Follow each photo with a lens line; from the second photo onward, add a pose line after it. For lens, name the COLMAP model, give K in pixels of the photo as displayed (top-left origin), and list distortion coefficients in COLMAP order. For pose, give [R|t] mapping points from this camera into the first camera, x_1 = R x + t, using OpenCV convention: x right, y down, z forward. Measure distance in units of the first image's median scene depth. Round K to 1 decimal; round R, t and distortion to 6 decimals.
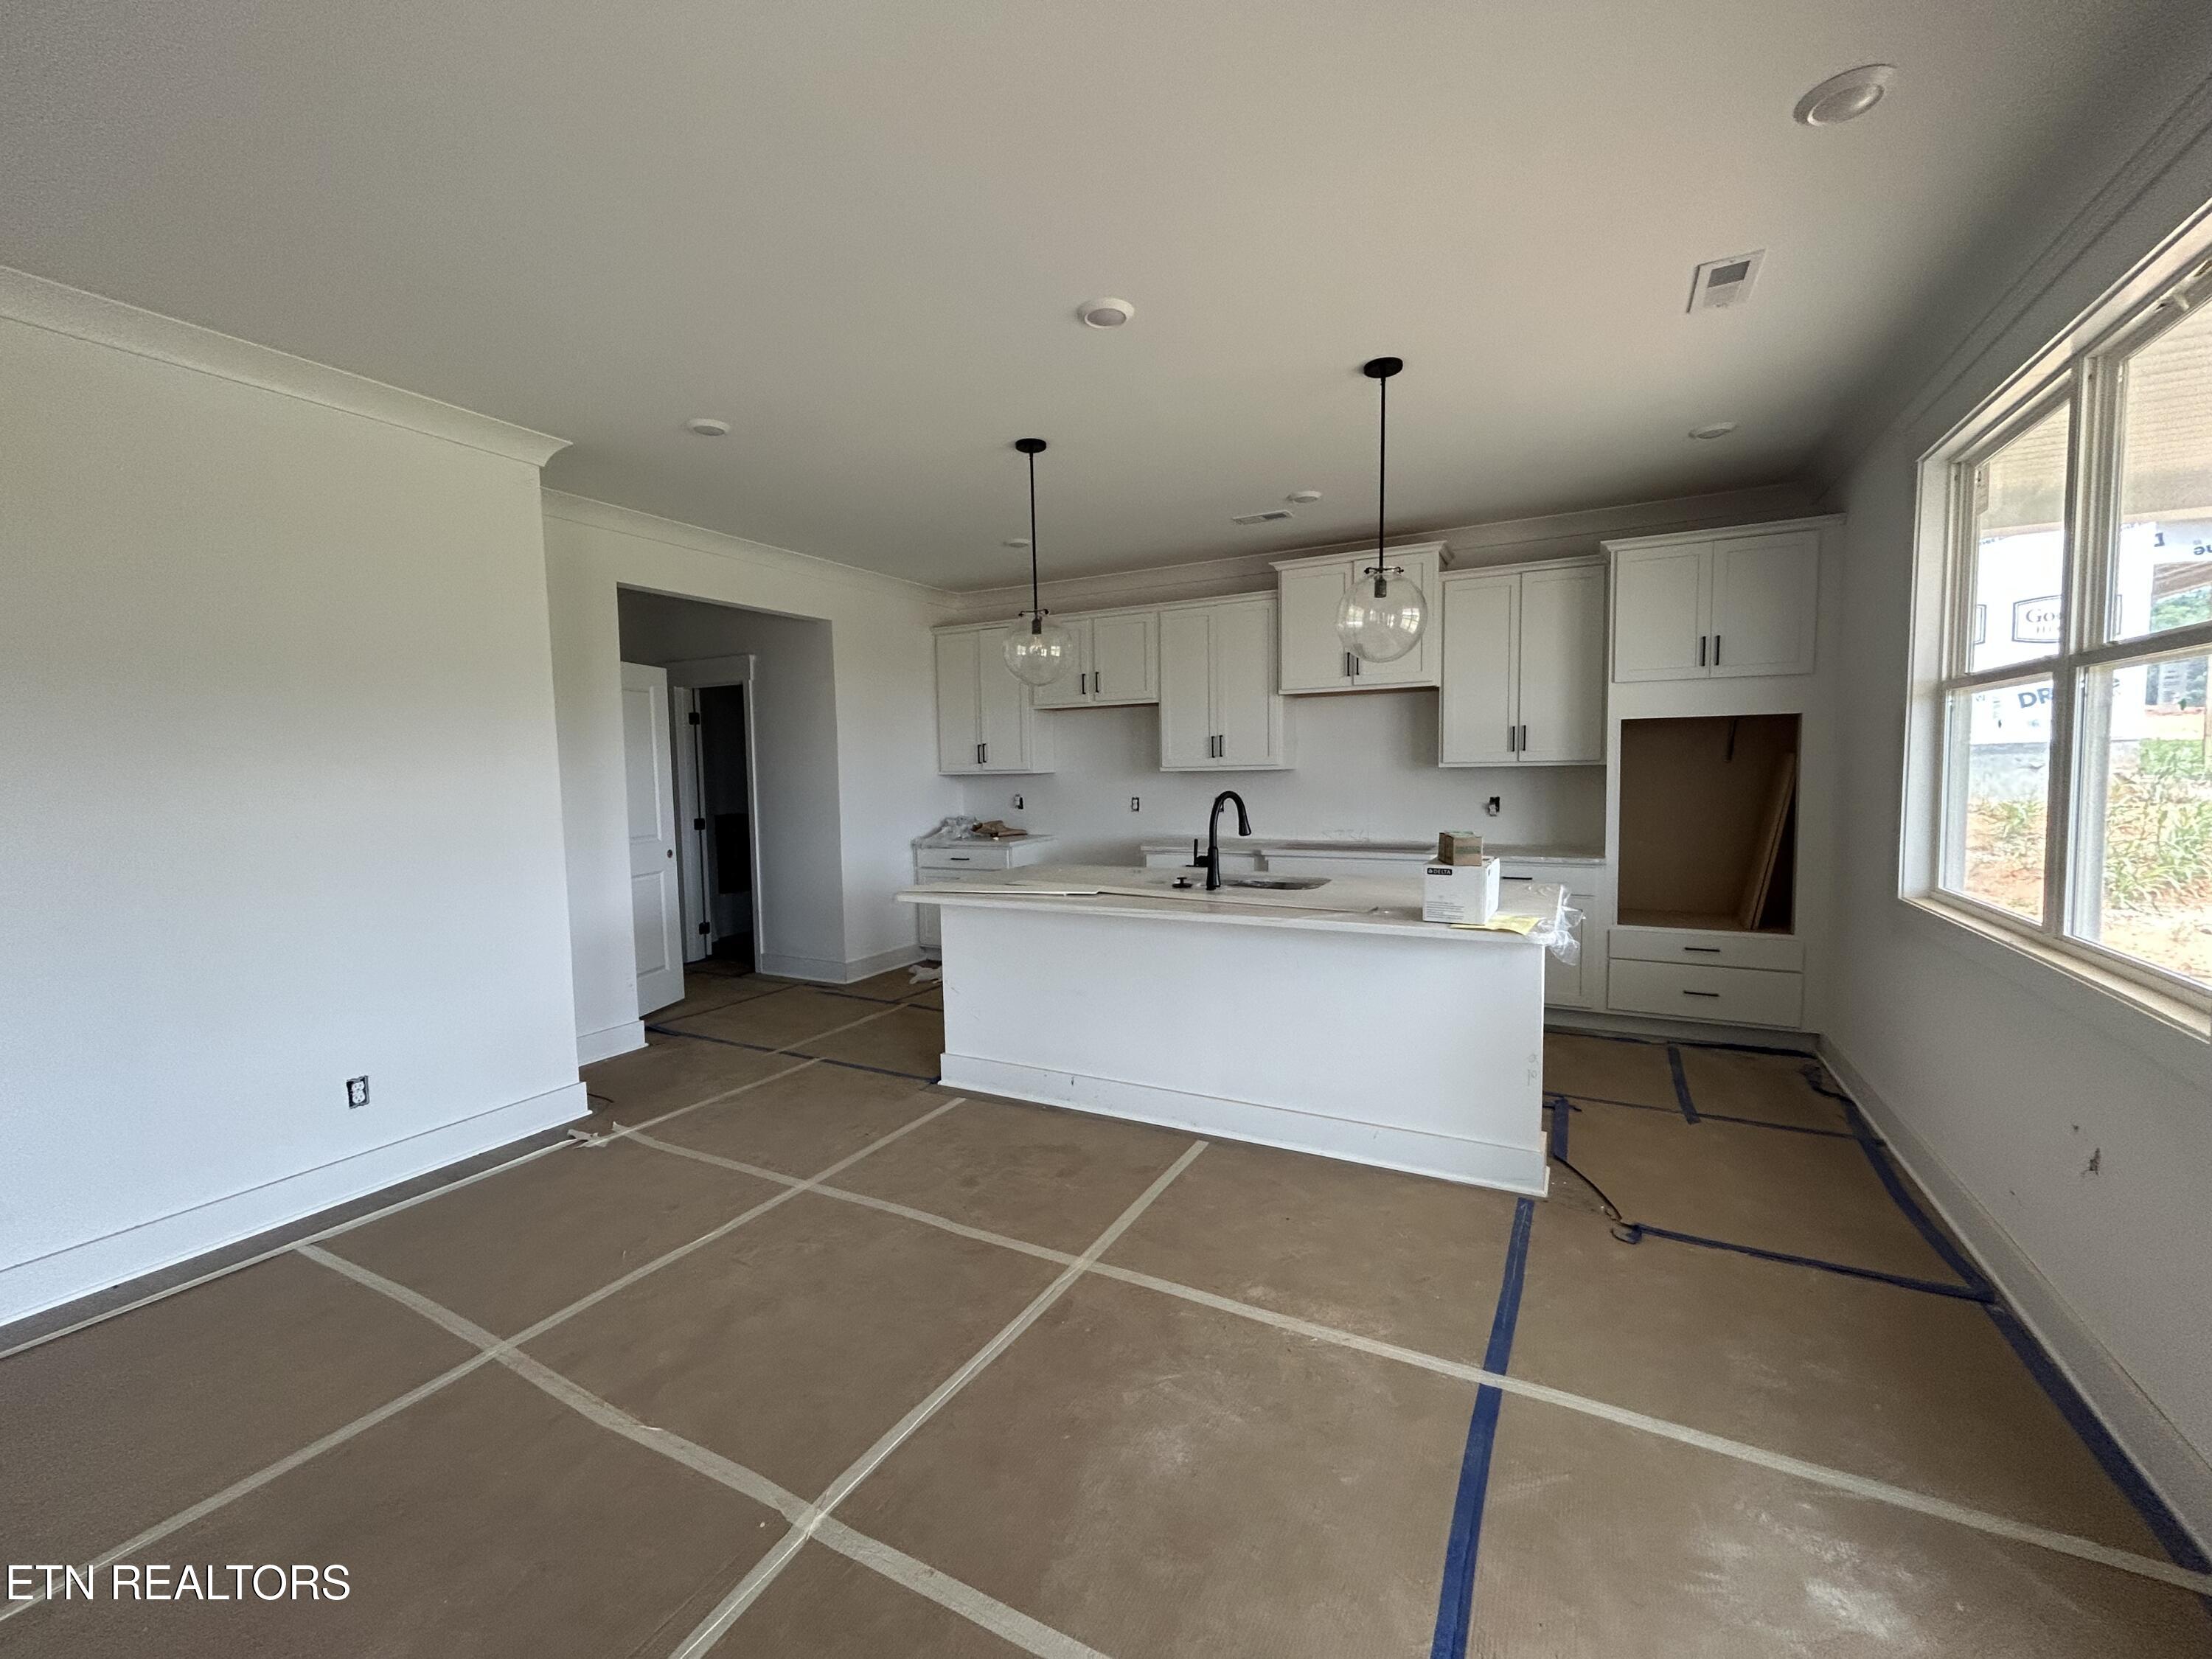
lens RADIAL K [[896.1, 0, 1106.0], [0, 896.1, 829.5], [0, 0, 1]] dist [0.000236, 0.000102]
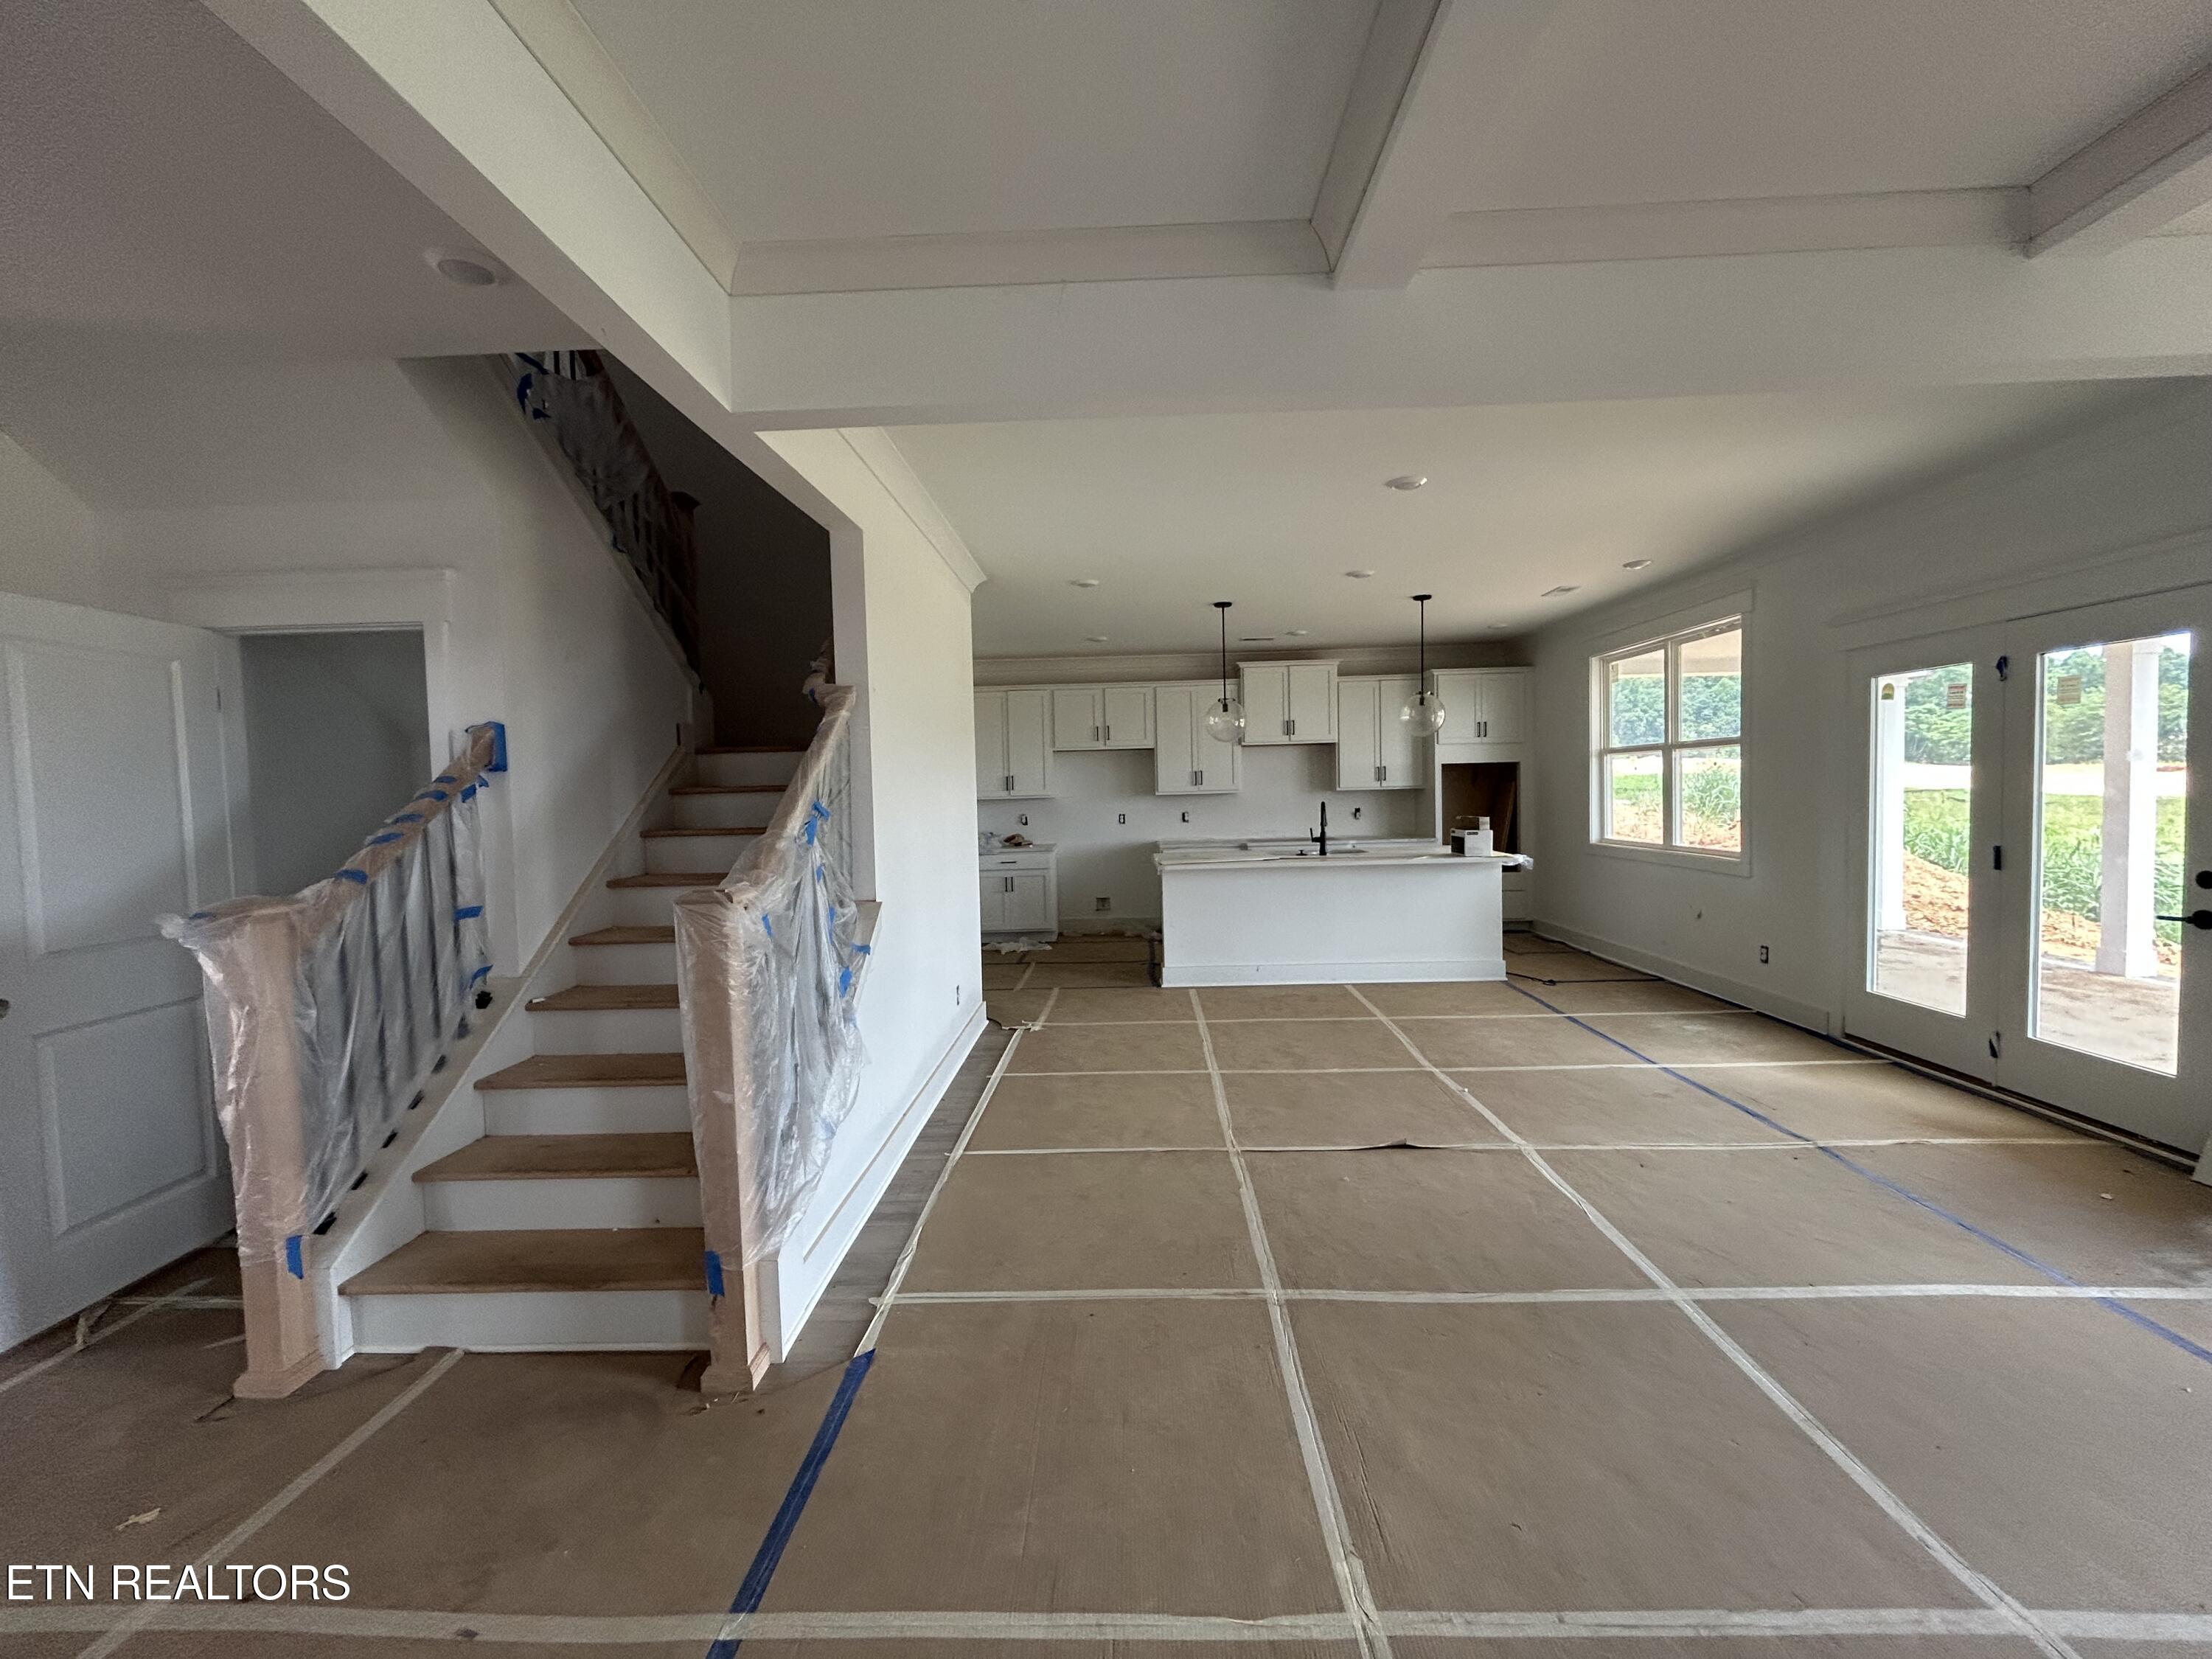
lens RADIAL K [[889.3, 0, 1111.4], [0, 889.3, 840.6], [0, 0, 1]] dist [0.000047, -0.000007]
pose [[0.894091, -0.027206, 0.447059, -0.779713], [0.039704, 0.999038, -0.018609, 0.039675], [-0.446123, 0.034388, 0.894311, -0.311023]]
